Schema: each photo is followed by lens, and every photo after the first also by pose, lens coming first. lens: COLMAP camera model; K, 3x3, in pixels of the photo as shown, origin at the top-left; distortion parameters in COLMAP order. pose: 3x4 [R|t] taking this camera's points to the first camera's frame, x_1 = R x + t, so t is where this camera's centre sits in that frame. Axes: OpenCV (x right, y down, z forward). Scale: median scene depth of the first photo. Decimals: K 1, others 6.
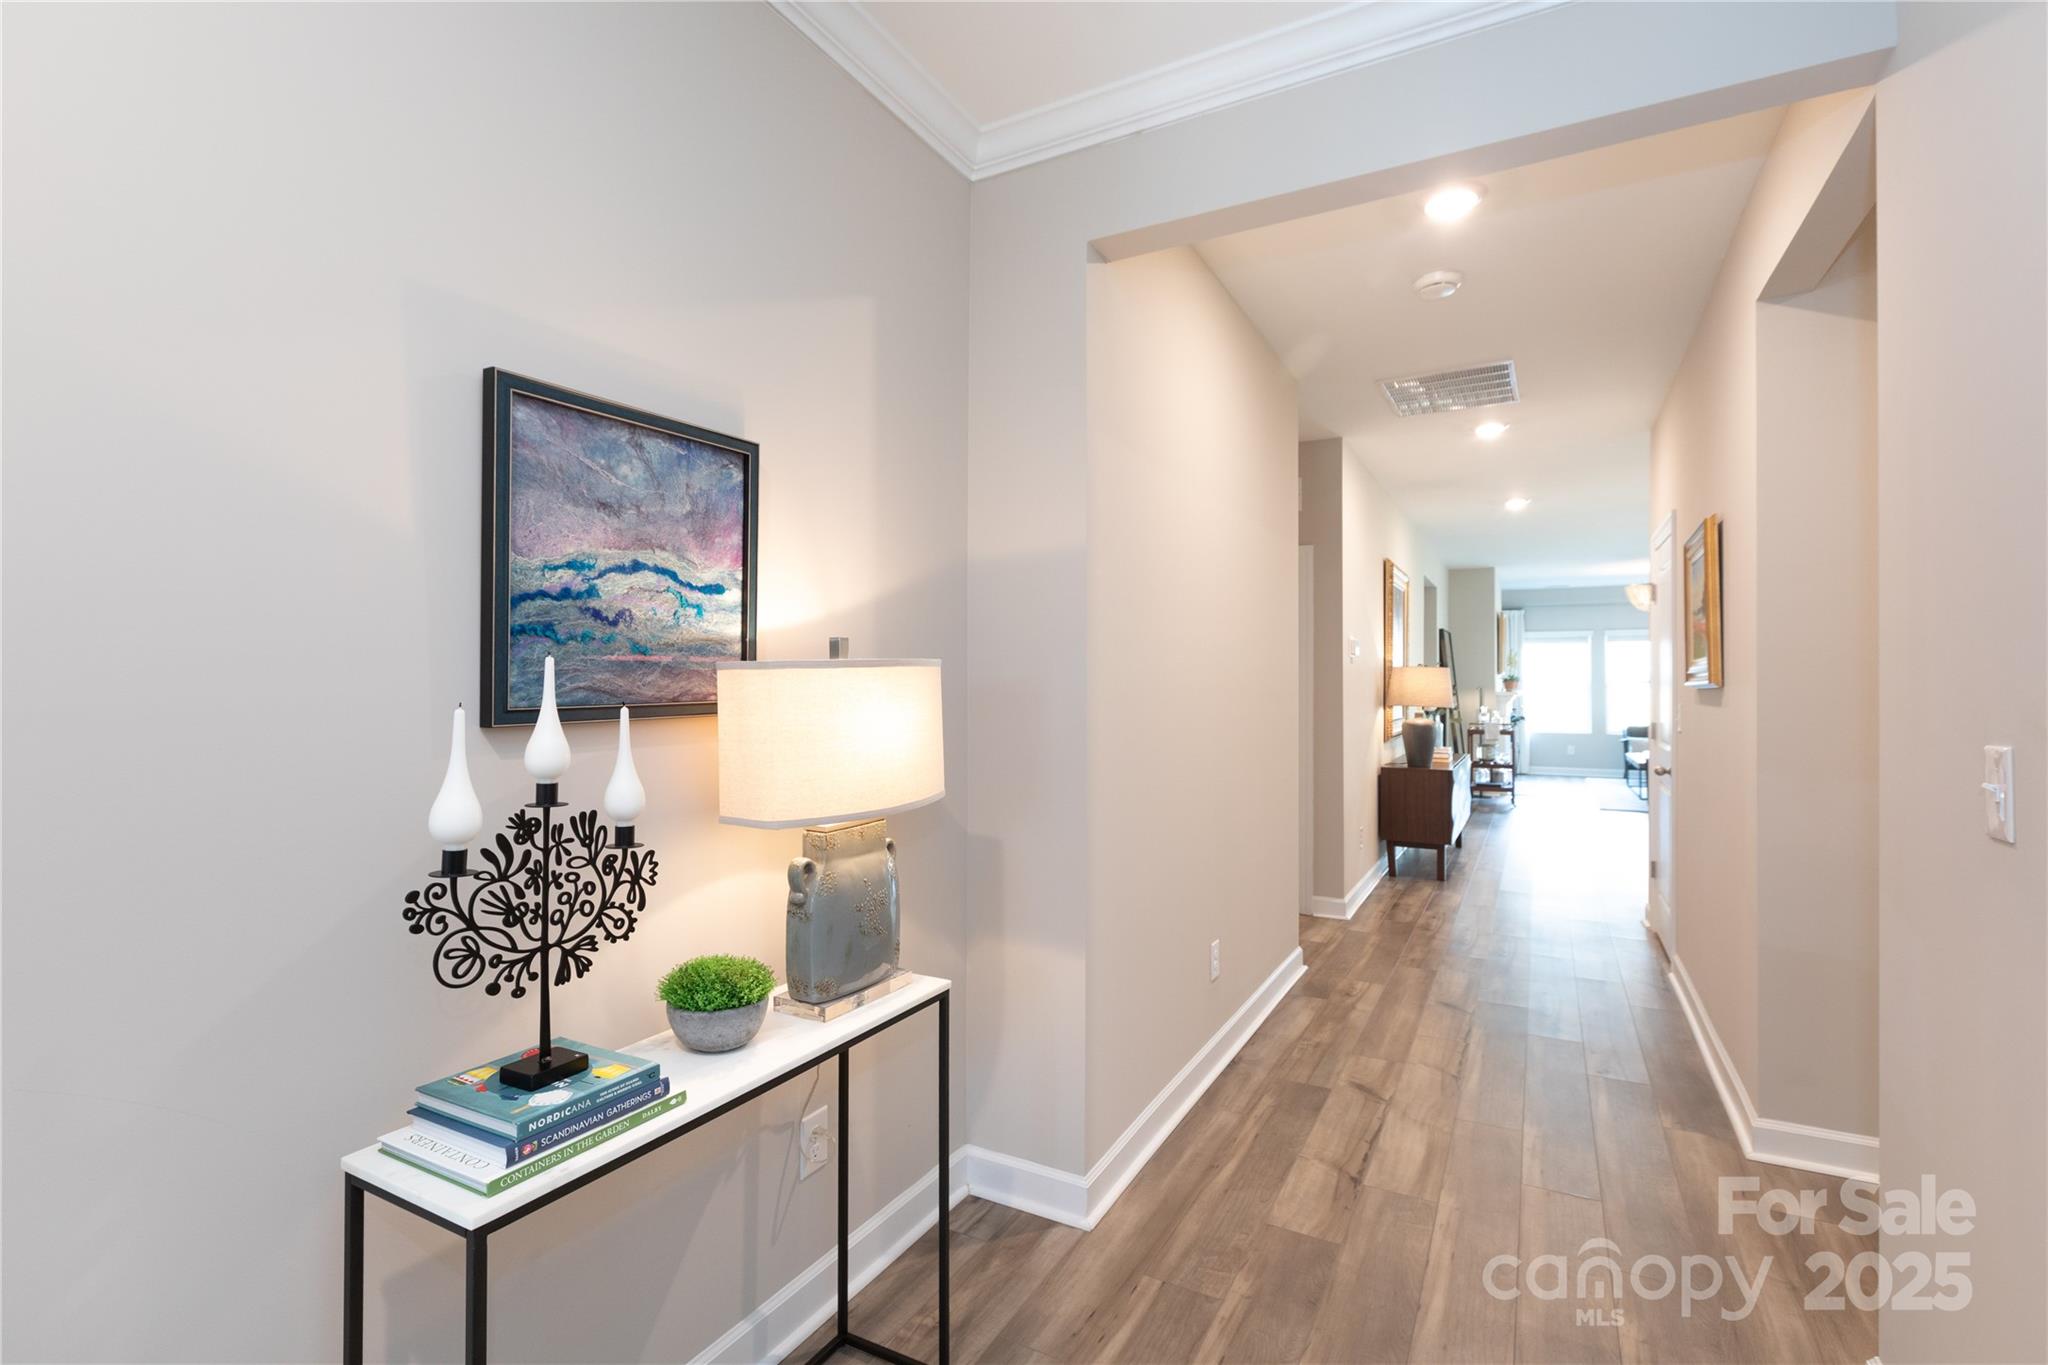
lens RADIAL K [[936.4, 0, 1019.4], [0, 936.4, 648.0], [0, 0, 1]] dist [-0.004255, -0.000315]
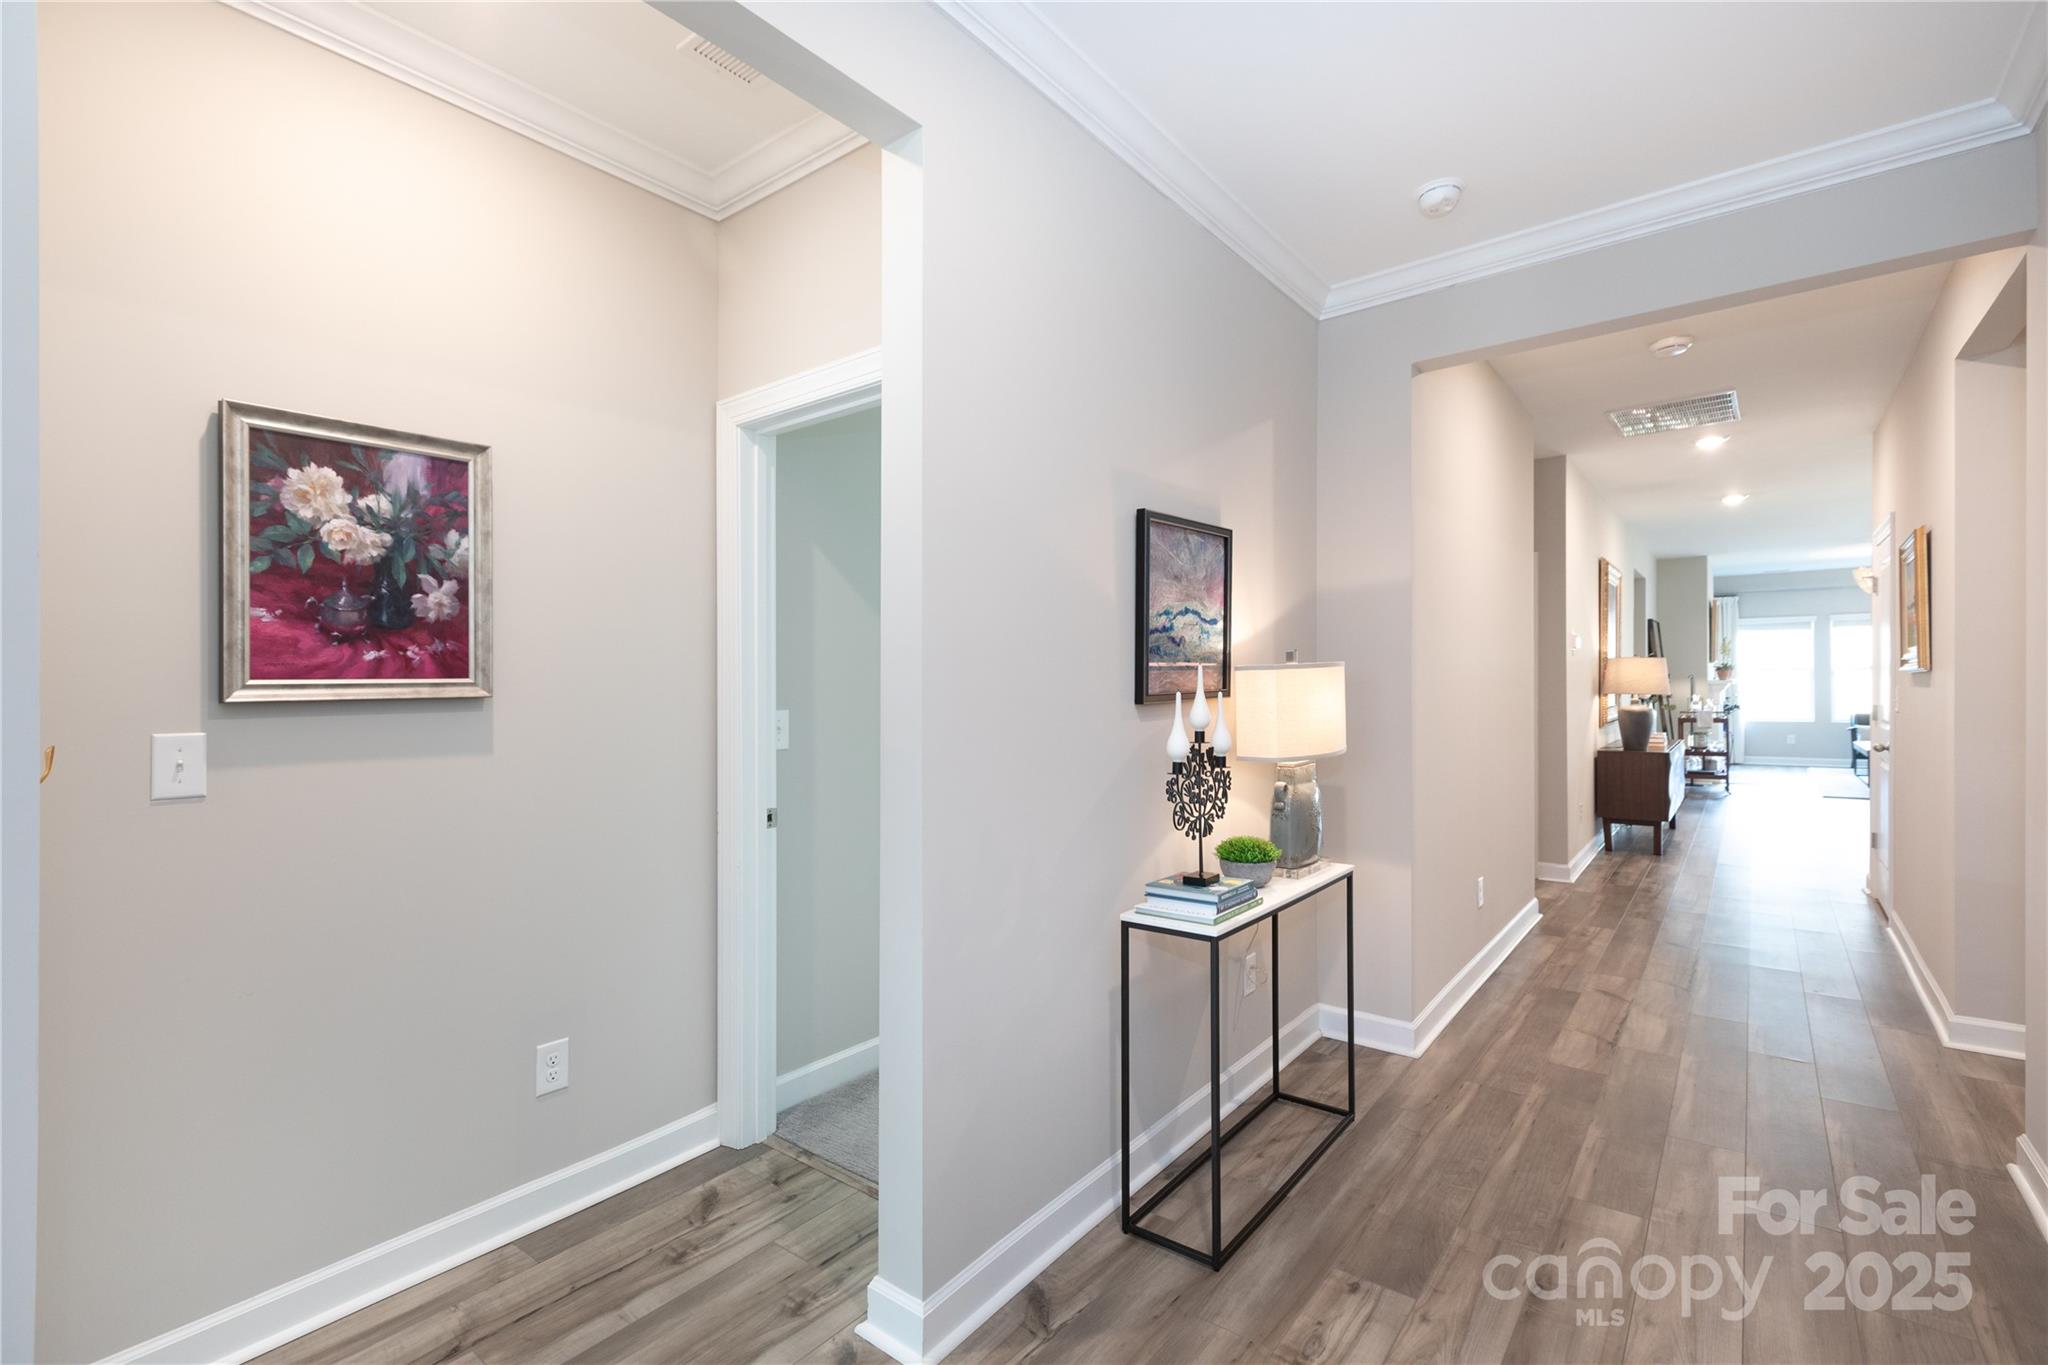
lens RADIAL K [[940.0, 0, 1029.7], [0, 940.0, 673.8], [0, 0, 1]] dist [-0.004917, -0.001487]
pose [[0.988586, -0.017007, -0.149694, -0.203097], [0.021413, 0.999382, 0.027868, -0.012358], [0.149127, -0.030755, 0.988340, -0.346747]]
